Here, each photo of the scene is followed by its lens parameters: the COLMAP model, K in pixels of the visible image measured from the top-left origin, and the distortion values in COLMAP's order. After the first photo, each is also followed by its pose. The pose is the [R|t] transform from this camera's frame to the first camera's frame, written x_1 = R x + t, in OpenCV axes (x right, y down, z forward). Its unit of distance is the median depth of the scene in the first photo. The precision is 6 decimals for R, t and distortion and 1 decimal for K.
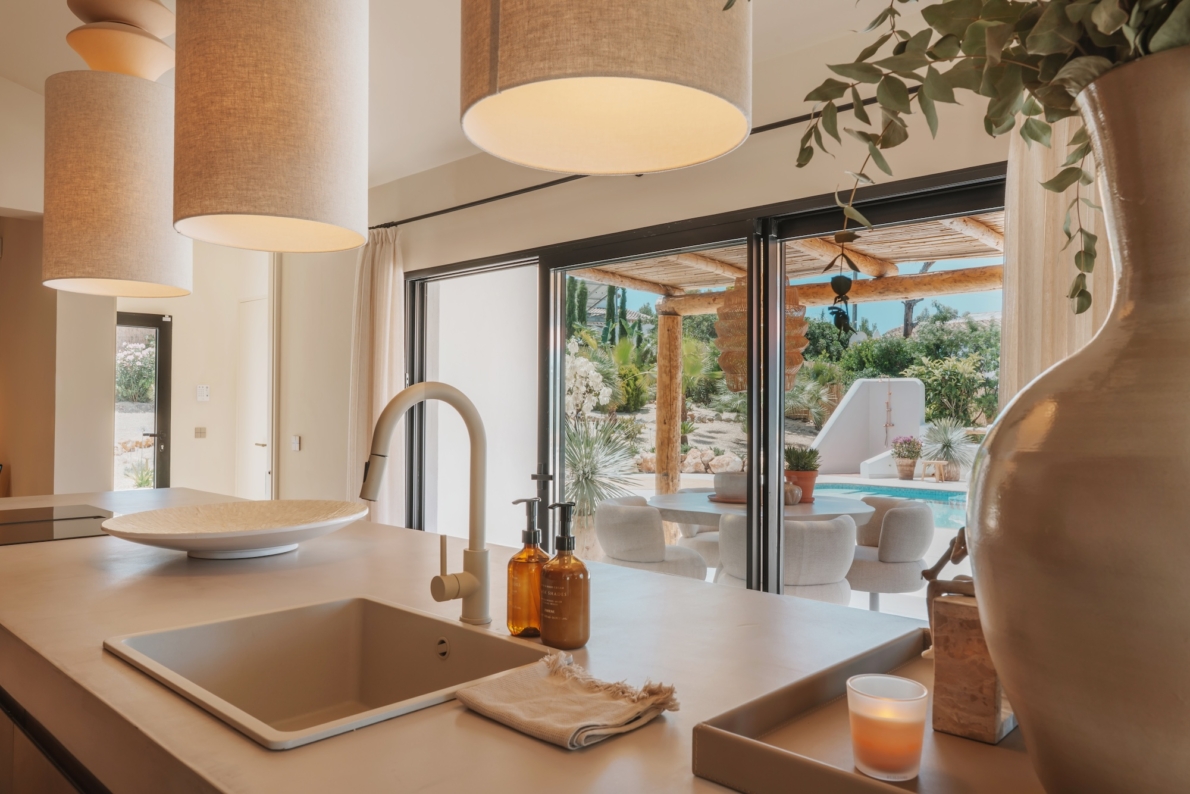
lens RADIAL K [[833.7, 0, 595.7], [0, 833.7, 398.5], [0, 0, 1]] dist [0.000900, 0.000788]
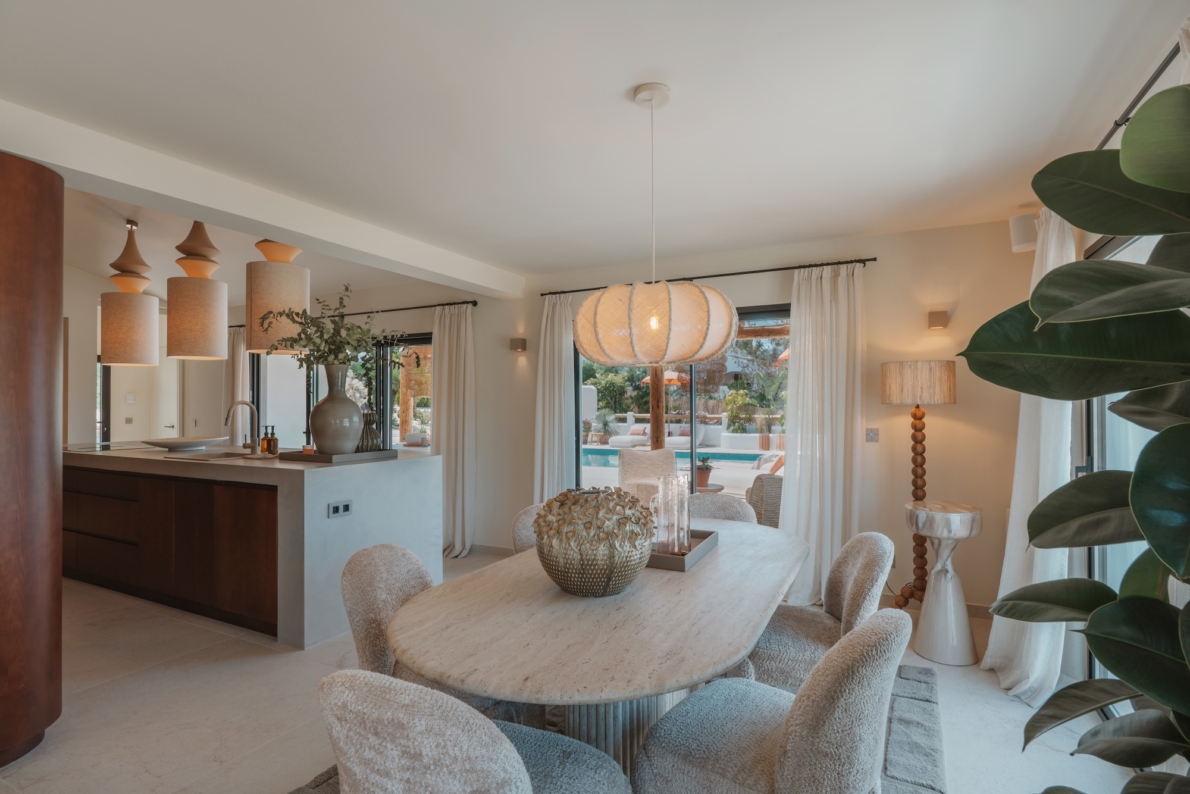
lens RADIAL K [[596.7, 0, 595.3], [0, 596.7, 393.0], [0, 0, 1]] dist [-0.003134, -0.000147]
pose [[0.962793, -0.005510, 0.270185, 0.088166], [0.007393, 0.999955, -0.005953, -0.002579], [-0.270141, 0.007729, 0.962790, -0.299529]]
